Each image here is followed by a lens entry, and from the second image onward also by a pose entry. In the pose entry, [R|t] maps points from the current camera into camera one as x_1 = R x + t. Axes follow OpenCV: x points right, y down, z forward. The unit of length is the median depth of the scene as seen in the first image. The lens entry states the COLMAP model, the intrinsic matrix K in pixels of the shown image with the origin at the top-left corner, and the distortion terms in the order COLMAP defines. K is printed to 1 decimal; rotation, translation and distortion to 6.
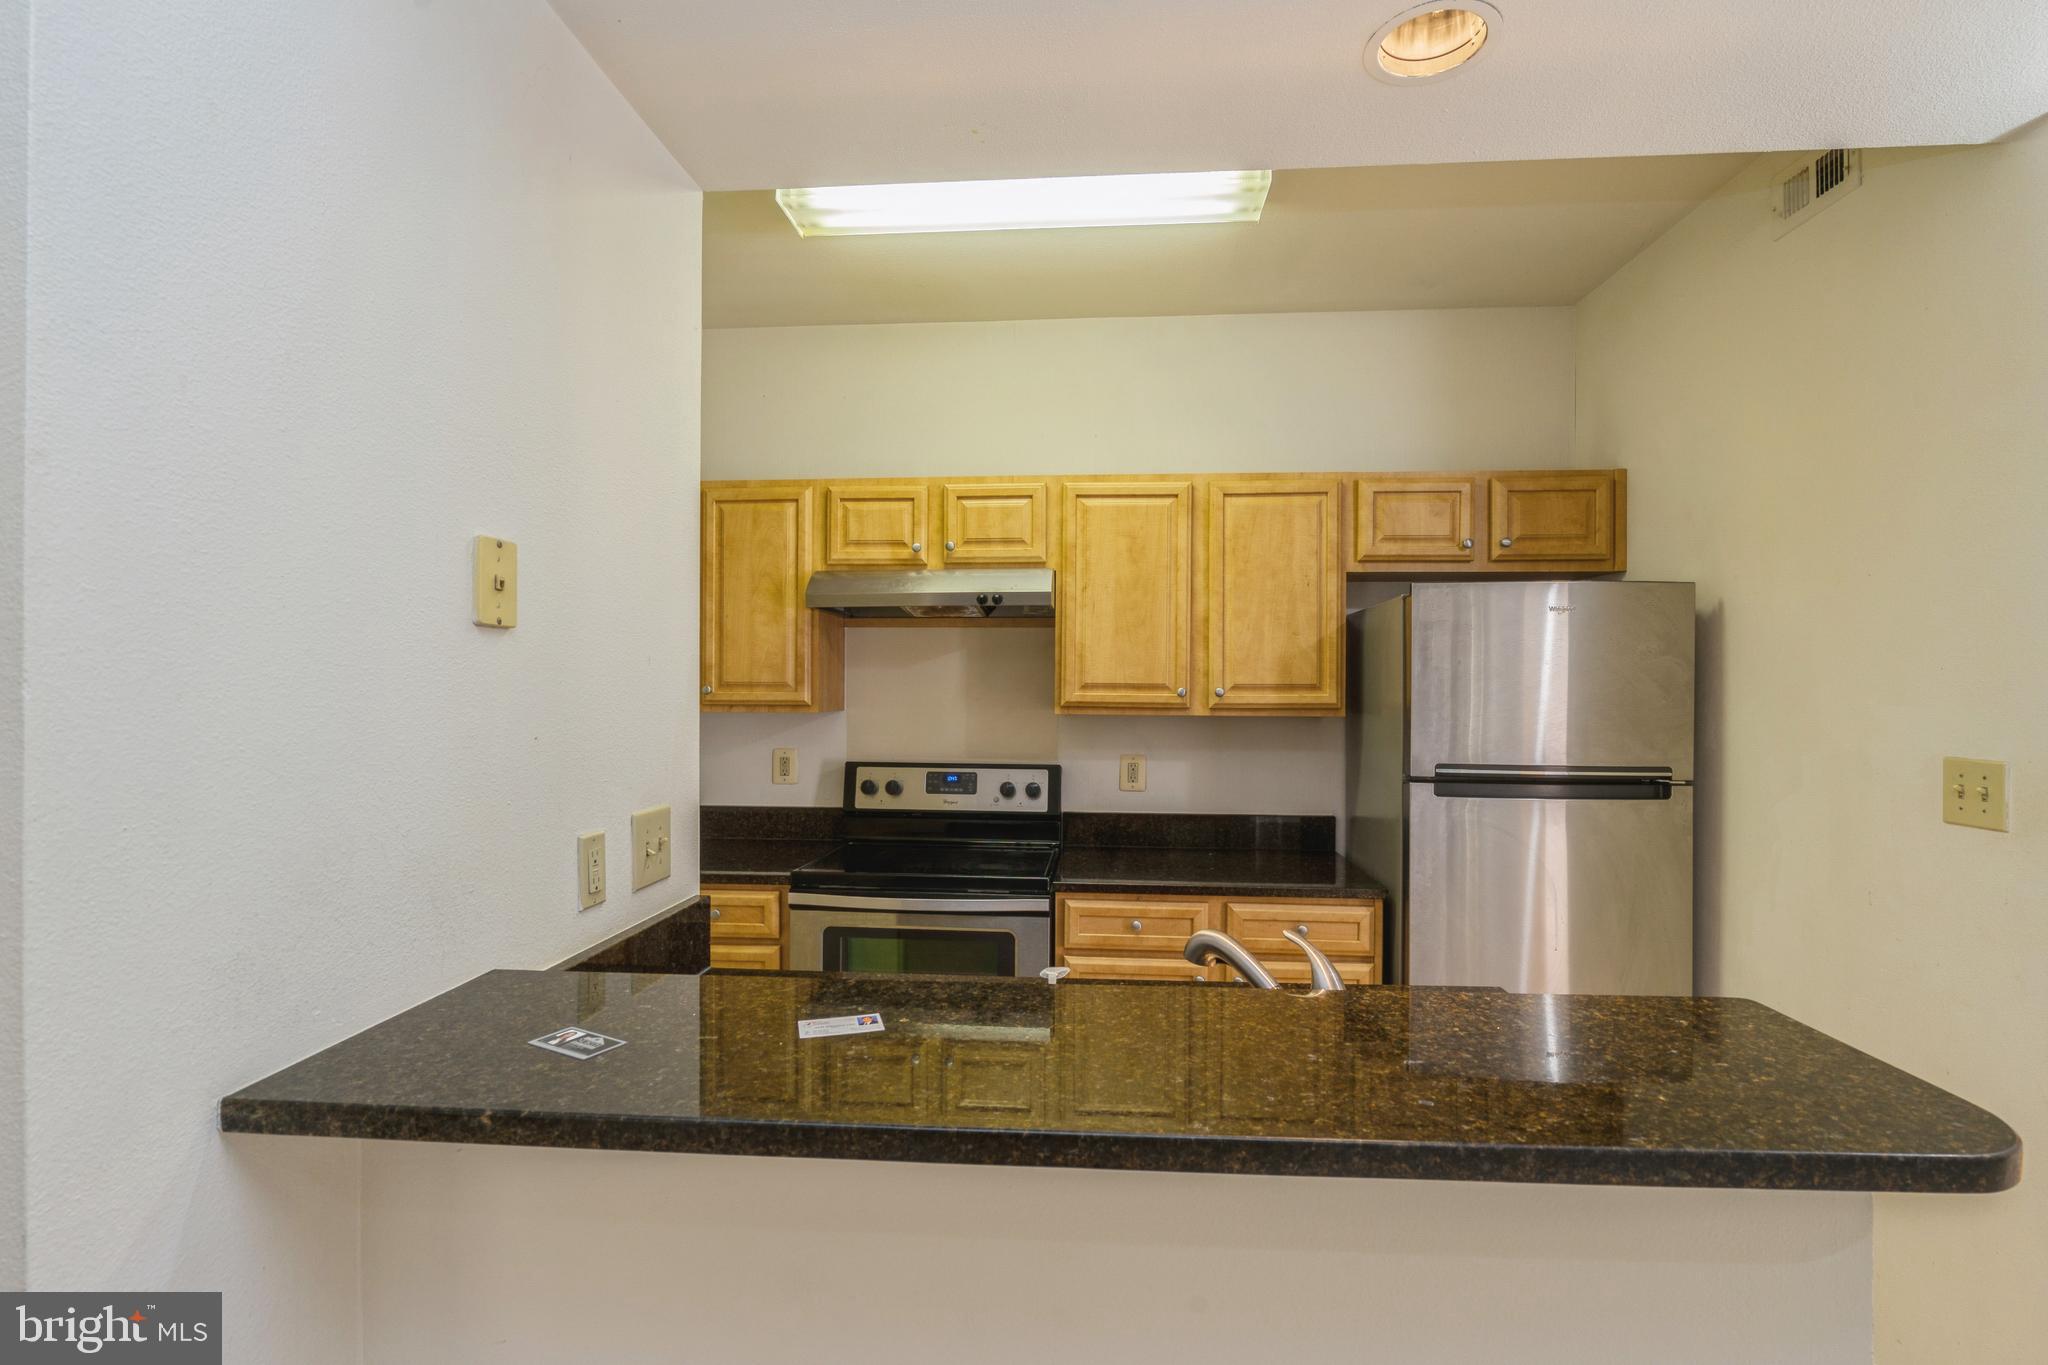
lens RADIAL K [[932.4, 0, 1026.5], [0, 932.4, 688.6], [0, 0, 1]] dist [-0.017846, 0.006740]
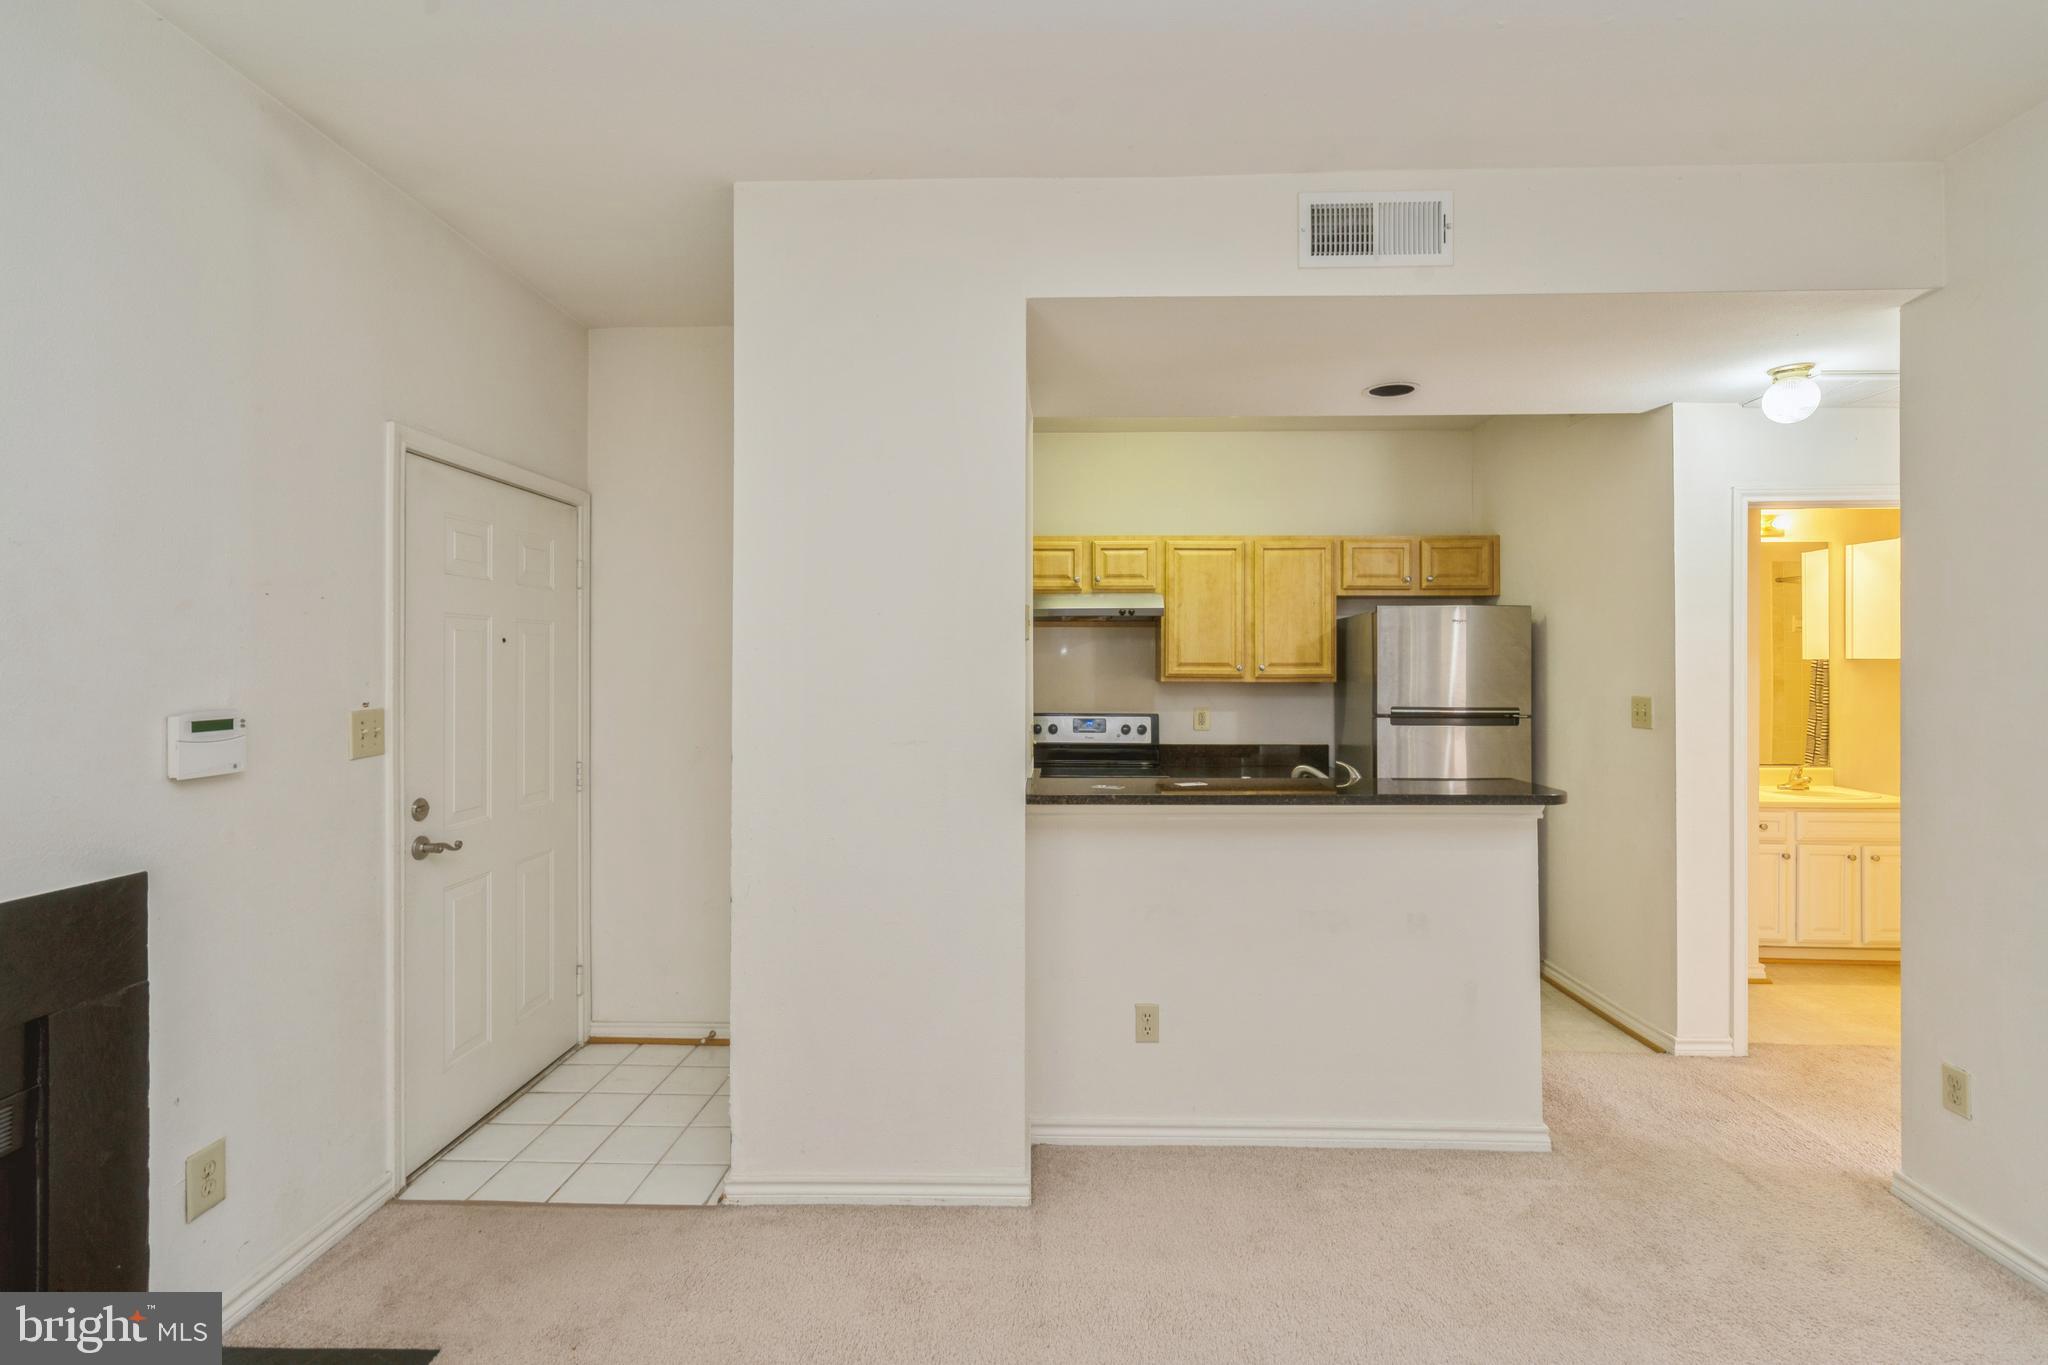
lens RADIAL K [[920.2, 0, 1030.3], [0, 920.2, 664.1], [0, 0, 1]] dist [-0.000752, 0.000004]
pose [[0.998575, -0.003384, 0.053264, -0.290348], [0.003655, 0.999981, -0.004982, 0.003968], [-0.053247, 0.005170, 0.998568, -0.612706]]
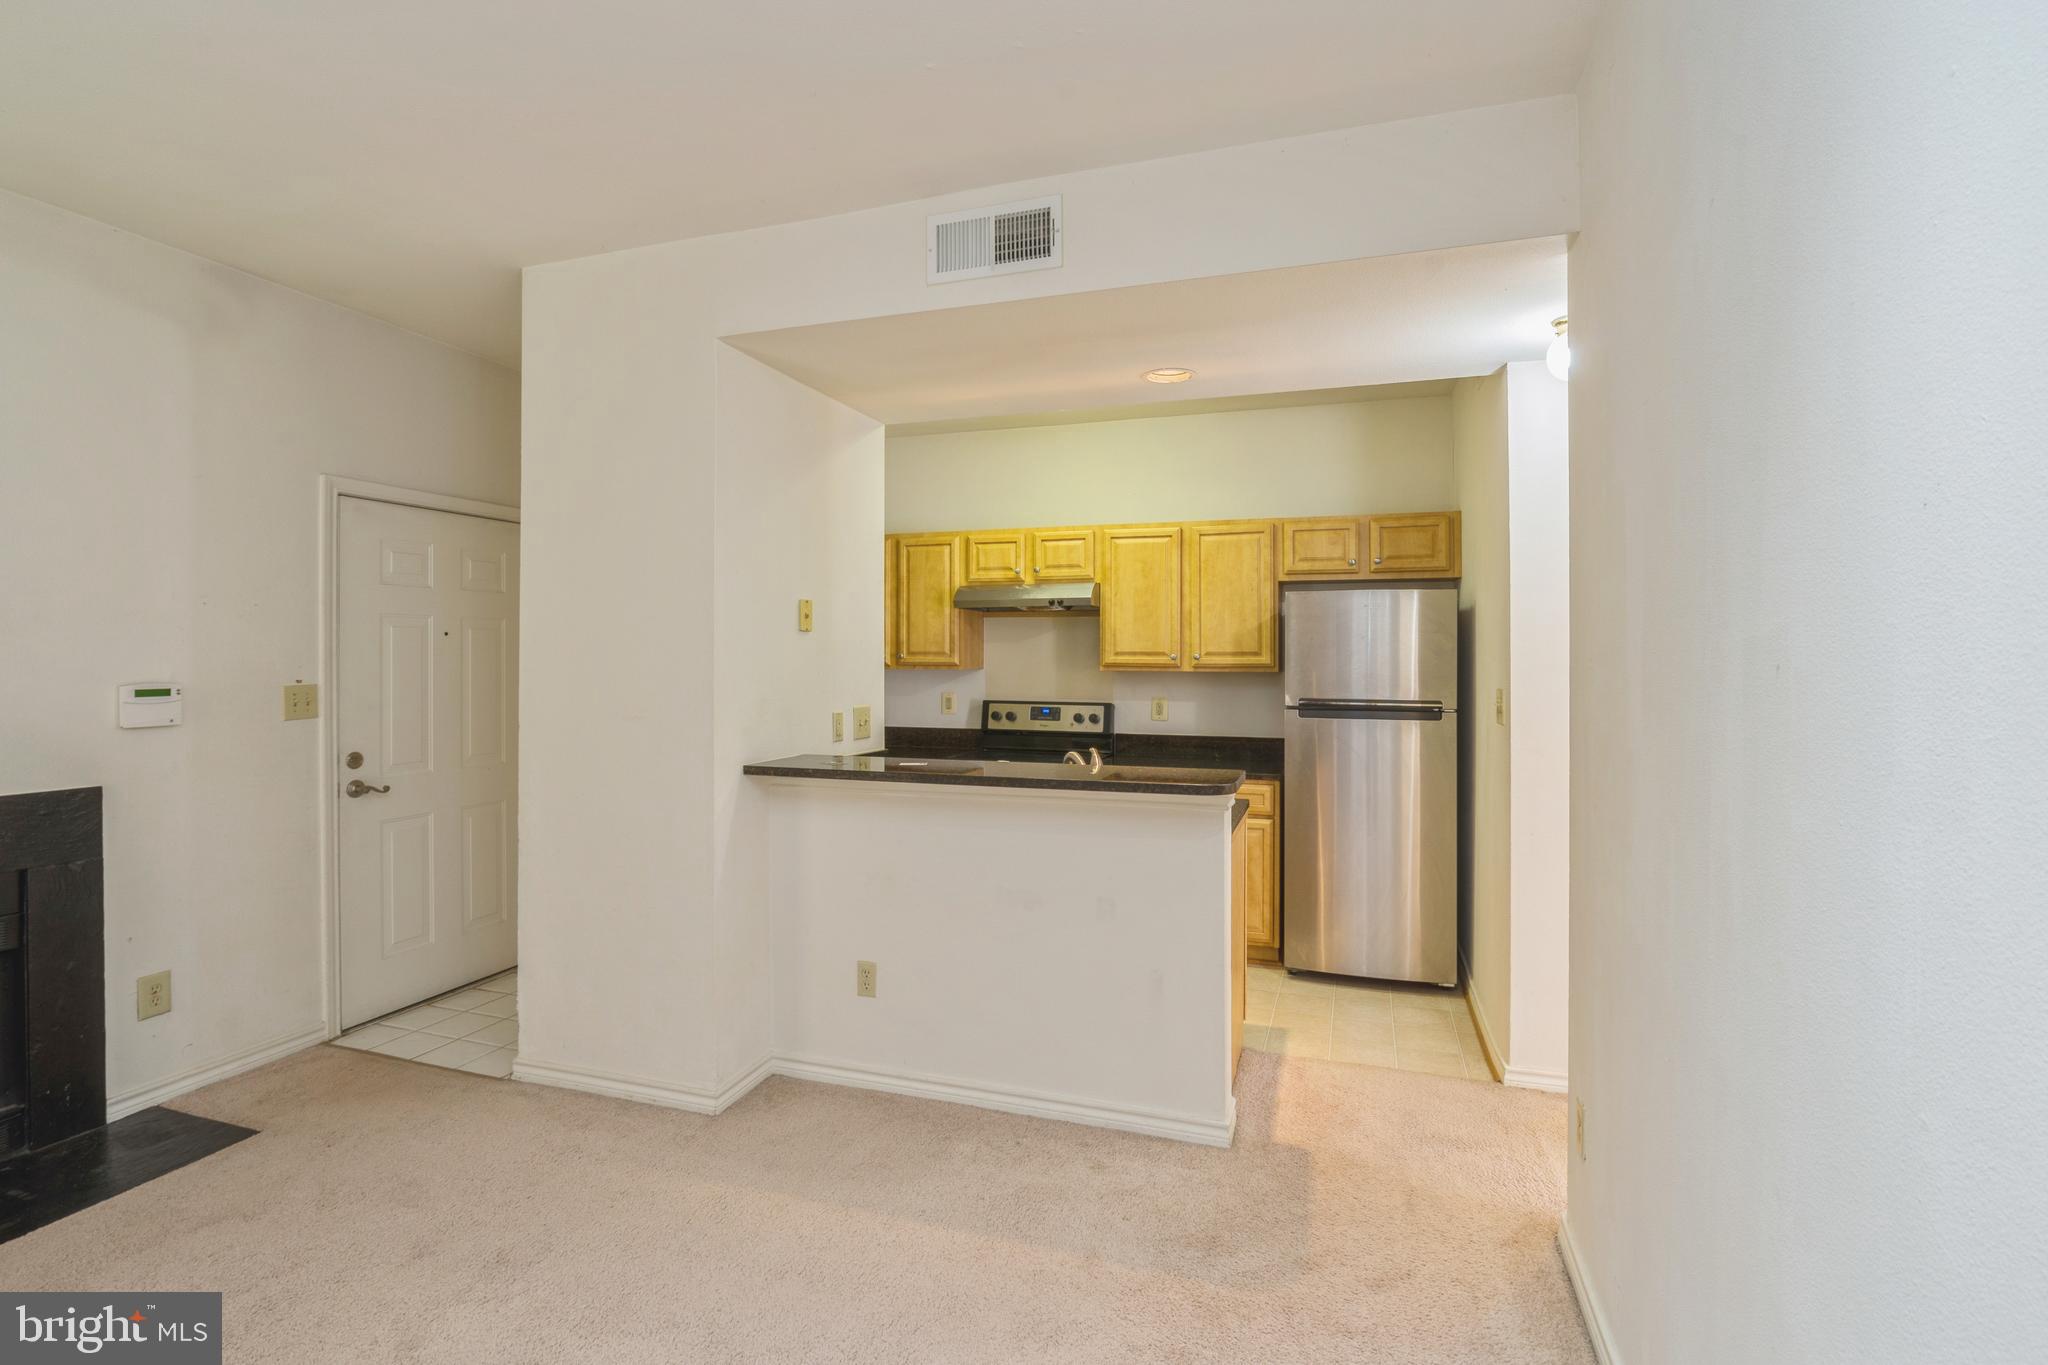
lens RADIAL K [[951.8, 0, 1029.9], [0, 951.8, 657.7], [0, 0, 1]] dist [-0.023429, 0.001712]
pose [[0.971080, -0.001767, -0.238749, 0.317396], [0.001265, 0.999997, -0.002257, 0.008637], [0.238753, 0.001889, 0.971079, -0.670159]]
